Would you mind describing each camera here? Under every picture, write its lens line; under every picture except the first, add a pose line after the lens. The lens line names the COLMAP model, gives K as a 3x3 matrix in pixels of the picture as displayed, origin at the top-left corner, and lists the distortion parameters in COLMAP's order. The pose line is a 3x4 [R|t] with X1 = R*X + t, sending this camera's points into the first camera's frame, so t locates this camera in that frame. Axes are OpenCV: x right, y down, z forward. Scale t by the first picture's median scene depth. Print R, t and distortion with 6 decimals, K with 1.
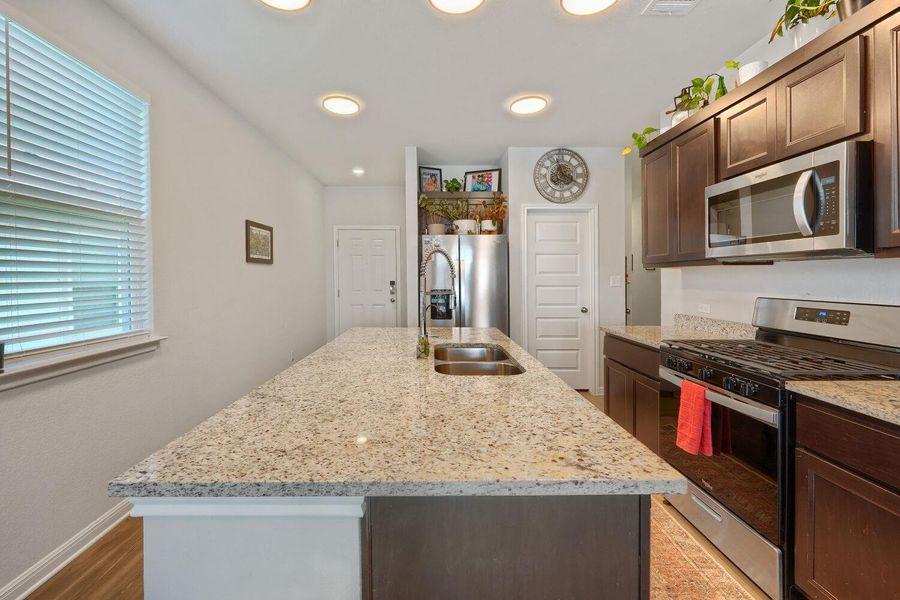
lens RADIAL K [[376.4, 0, 436.6], [0, 376.4, 285.3], [0, 0, 1]] dist [-0.000246, -0.000255]
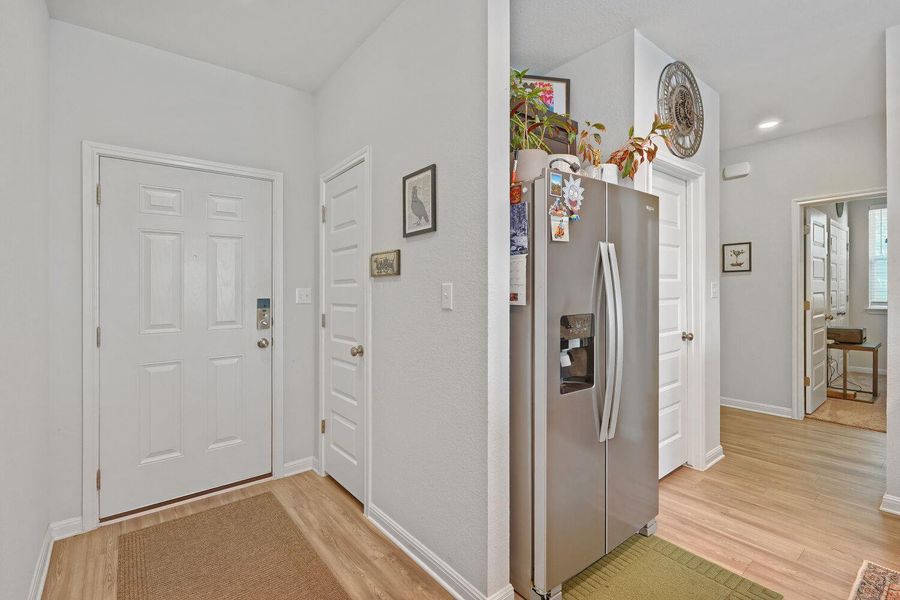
lens RADIAL K [[401.3, 0, 446.5], [0, 401.3, 290.9], [0, 0, 1]] dist [0.001023, -0.000004]
pose [[0.784897, -0.012283, 0.619505, -0.351491], [0.028468, 0.999463, -0.016251, -0.010300], [-0.618973, 0.030391, 0.784824, 0.745383]]
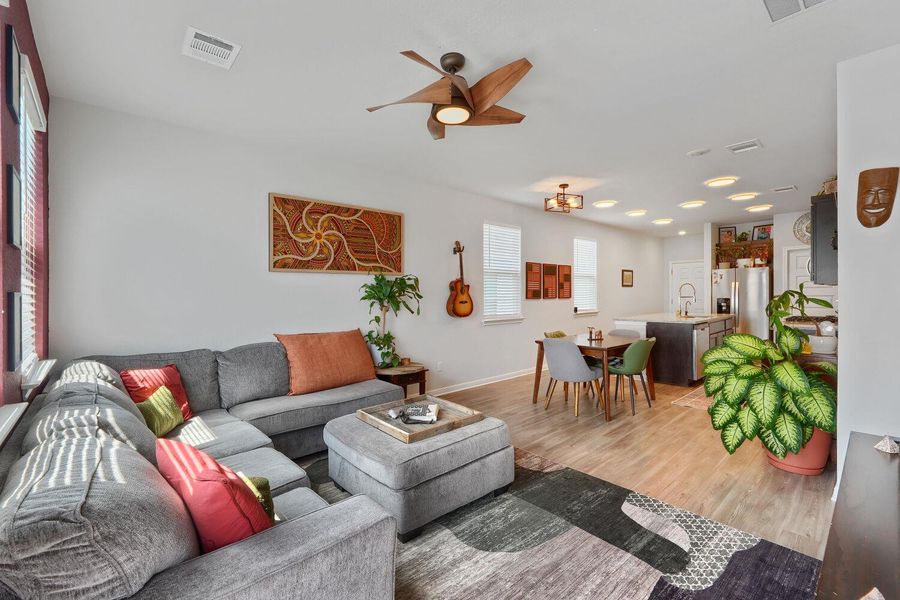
lens RADIAL K [[372.9, 0, 448.4], [0, 372.9, 297.3], [0, 0, 1]] dist [-0.008527, 0.000112]
pose [[0.646167, 0.000639, -0.763196, 0.524202], [-0.006155, 0.999971, -0.004374, 0.022896], [0.763171, 0.007523, 0.646153, -1.218731]]
